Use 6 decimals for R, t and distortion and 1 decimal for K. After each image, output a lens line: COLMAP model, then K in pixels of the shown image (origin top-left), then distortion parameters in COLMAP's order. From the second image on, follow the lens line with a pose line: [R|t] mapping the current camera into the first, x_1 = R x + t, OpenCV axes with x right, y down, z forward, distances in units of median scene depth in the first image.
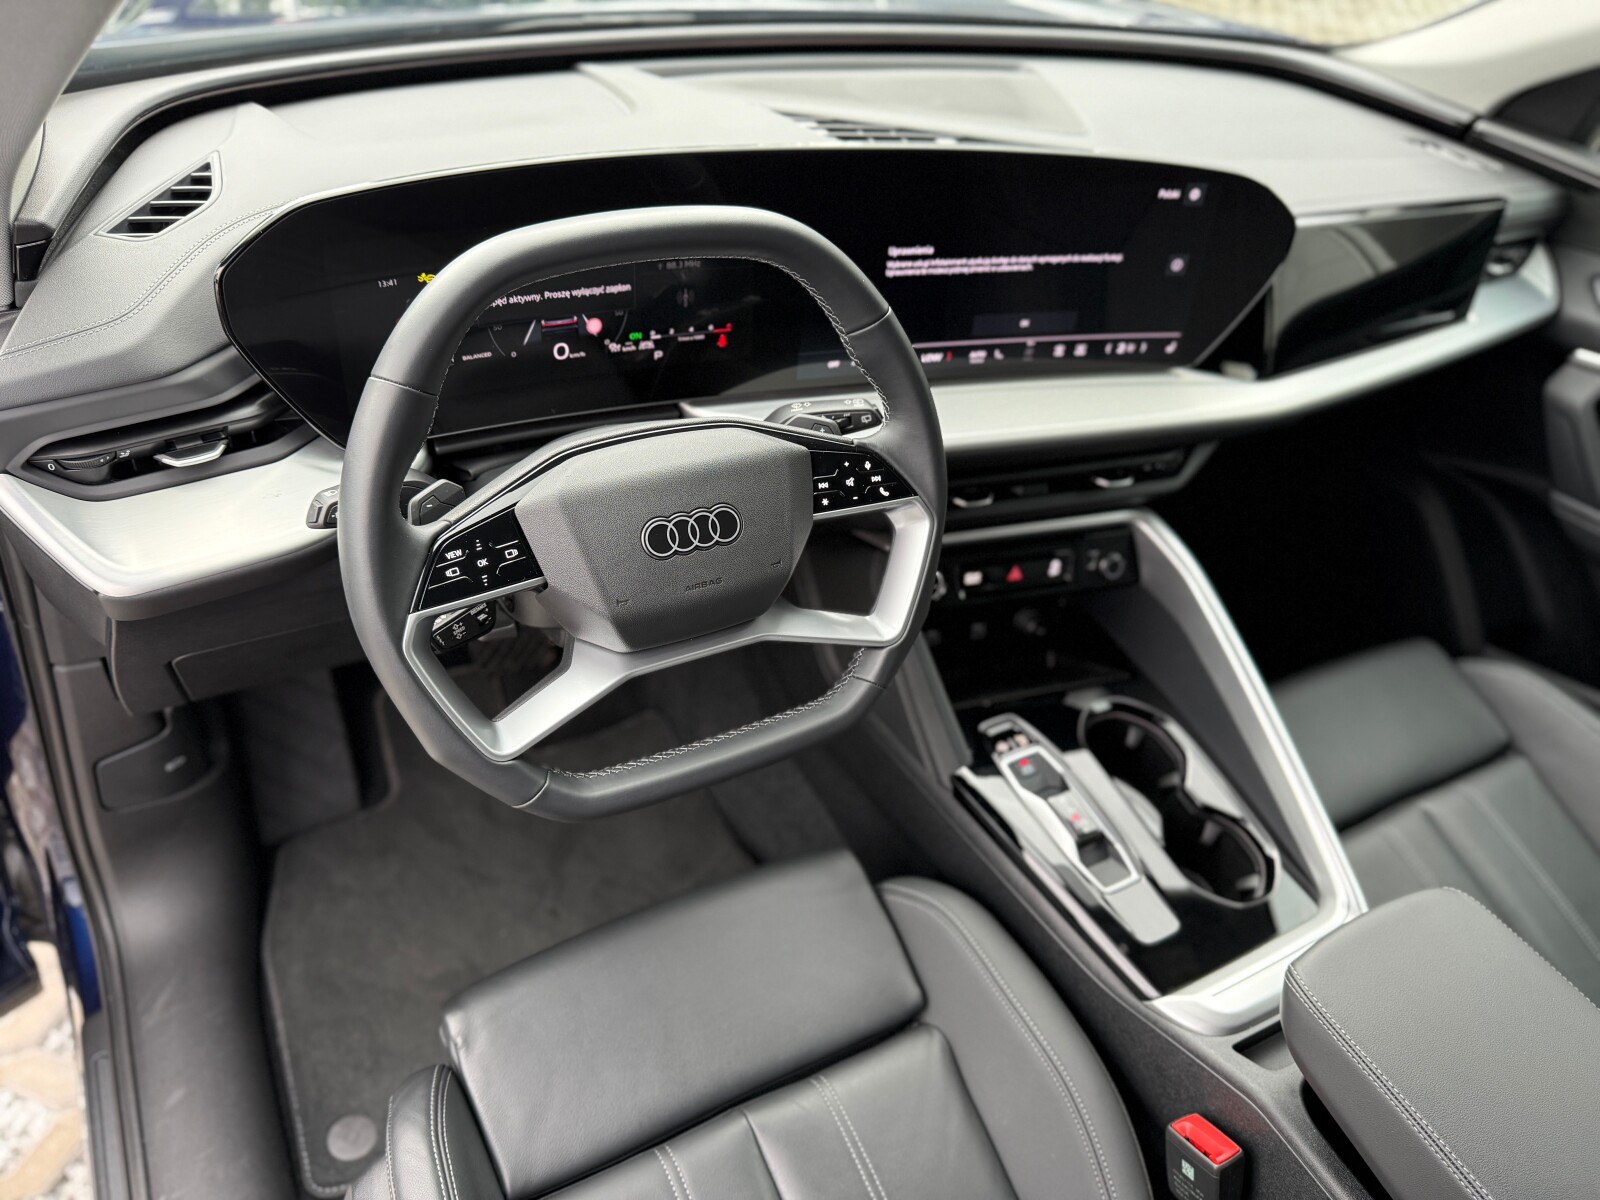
lens RADIAL K [[1113.2, 0, 785.4], [0, 1113.2, 606.2], [0, 0, 1]] dist [0.100727, -0.238892]
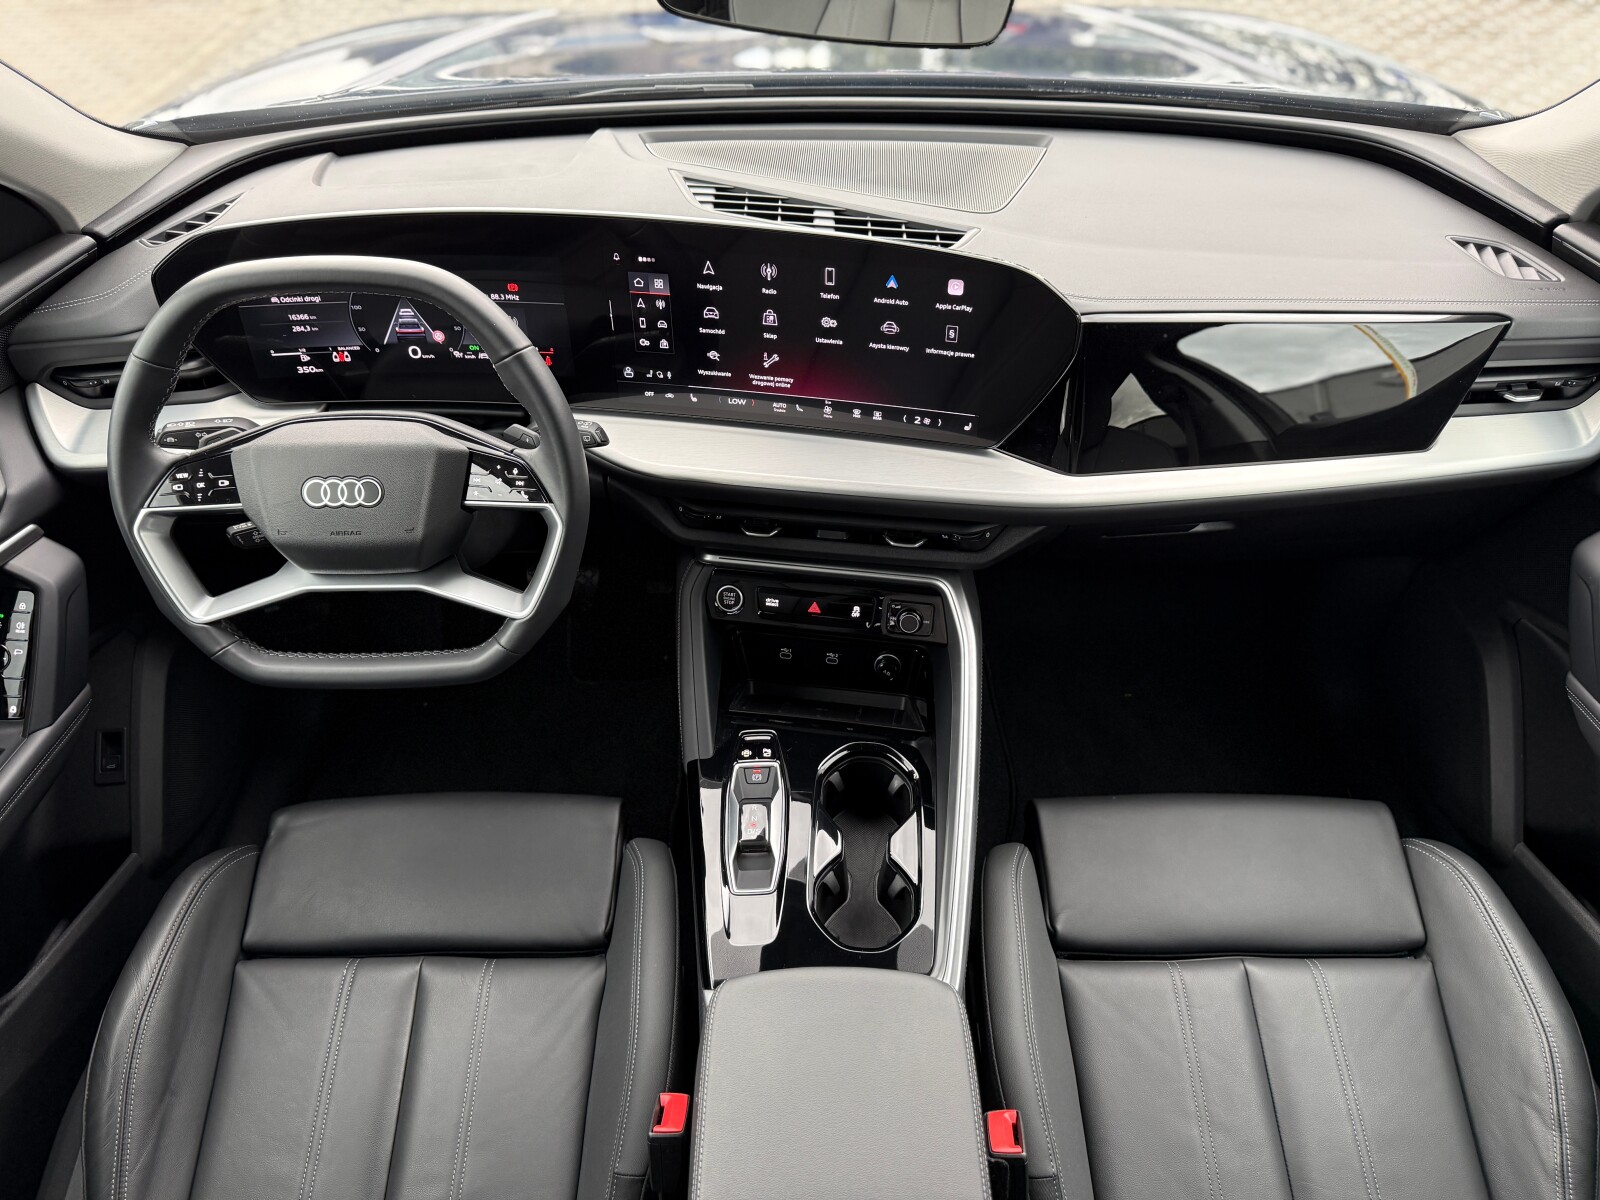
lens RADIAL K [[1106.9, 0, 805.0], [0, 1106.9, 609.7], [0, 0, 1]] dist [0.047942, -0.109170]
pose [[0.883273, 0.223814, -0.411990, 0.774663], [-0.224244, 0.973350, 0.048013, -0.092570], [0.411757, 0.049978, 0.909922, 0.008555]]
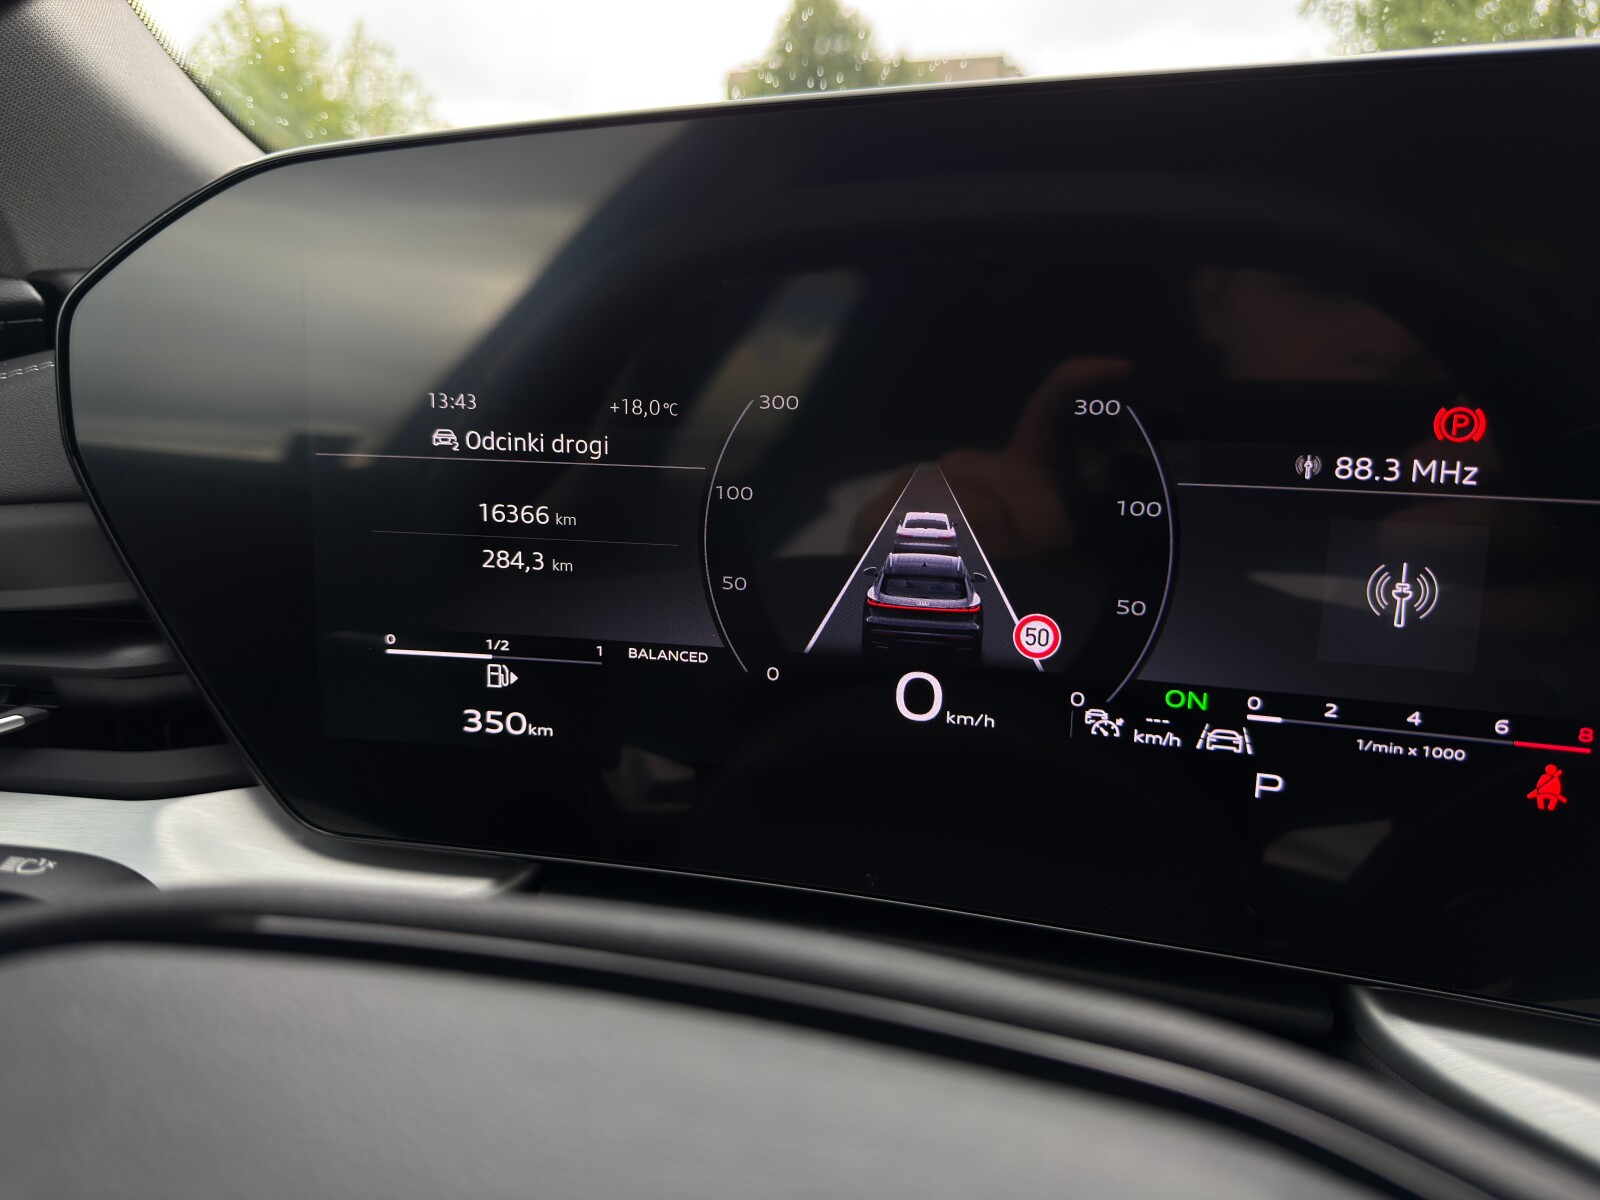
lens RADIAL K [[1113.2, 0, 785.4], [0, 1113.2, 606.2], [0, 0, 1]] dist [0.100727, -0.238892]
pose [[0.721315, 0.057335, -0.690229, -0.009334], [-0.380517, 0.865498, -0.325760, -0.125029], [0.578715, 0.497620, 0.646114, 0.721289]]
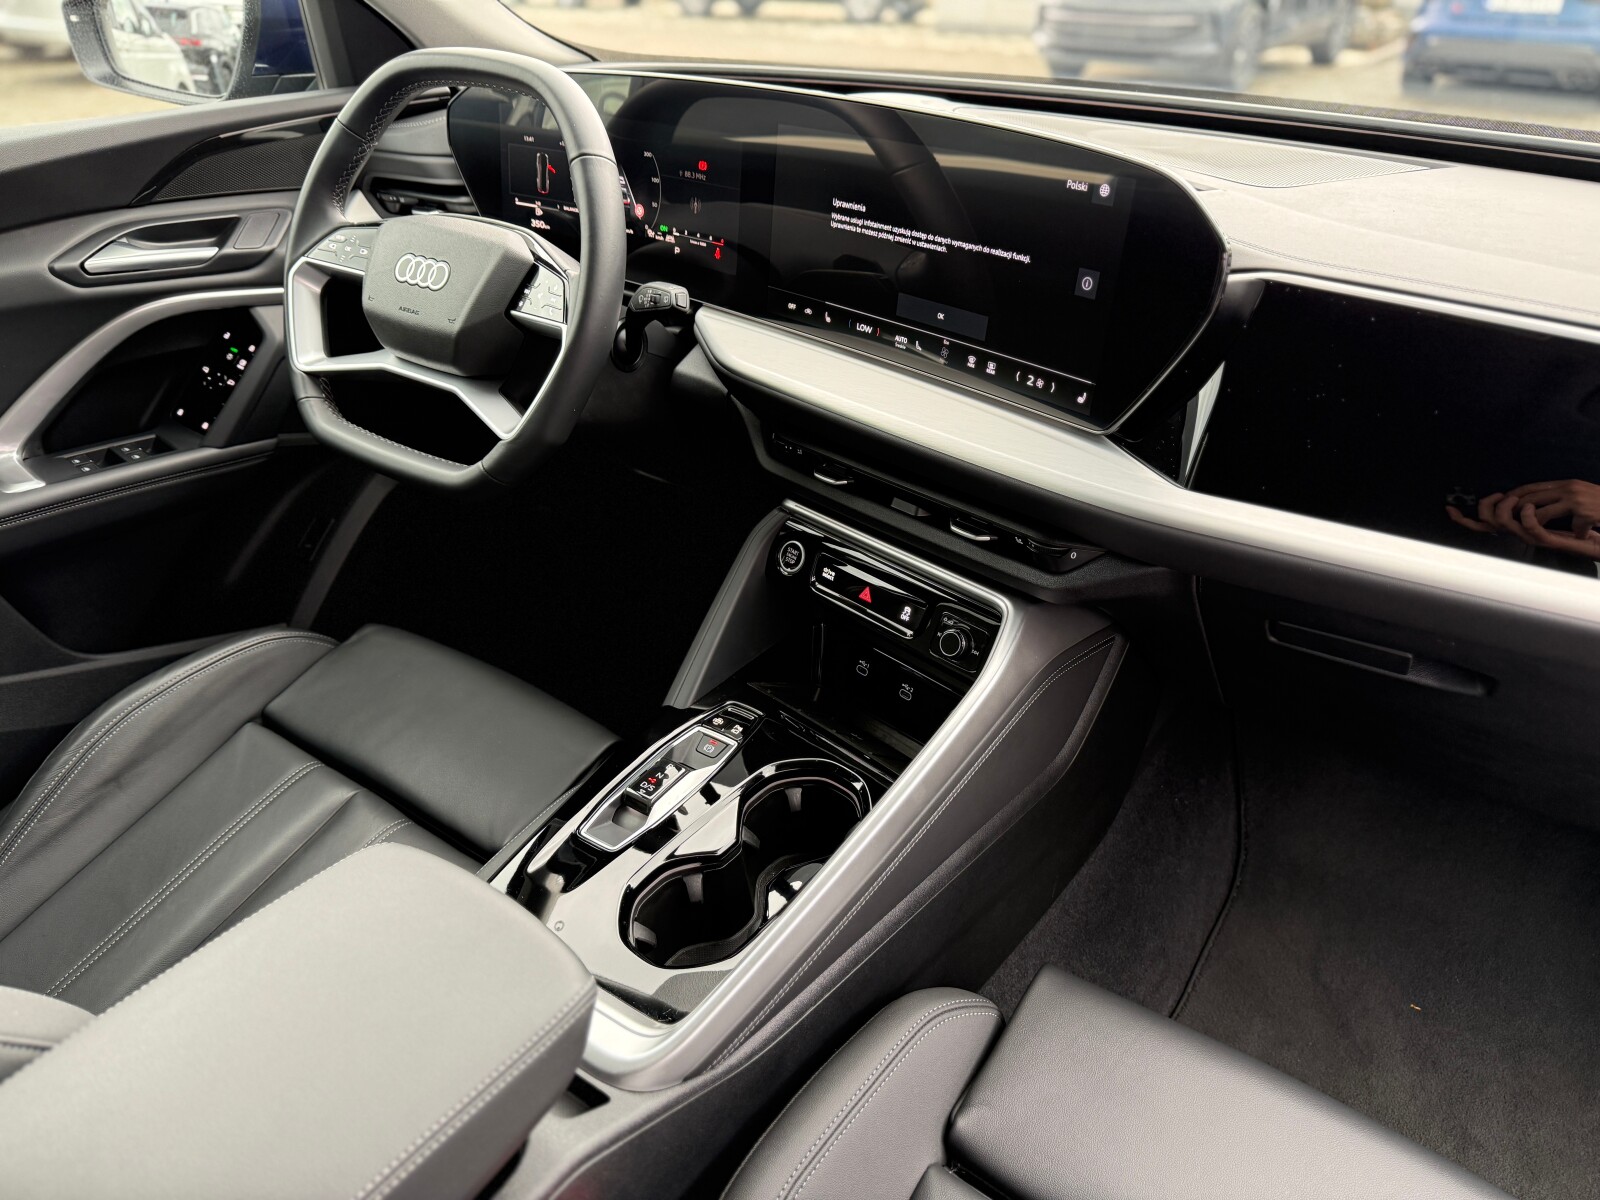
lens RADIAL K [[1102.4, 0, 814.2], [0, 1102.4, 629.2], [0, 0, 1]] dist [0.081593, -0.234424]
pose [[0.445441, 0.386574, -0.807553, 1.085982], [-0.556594, 0.826066, 0.088422, -0.072604], [0.701274, 0.410093, 0.583129, 0.563026]]
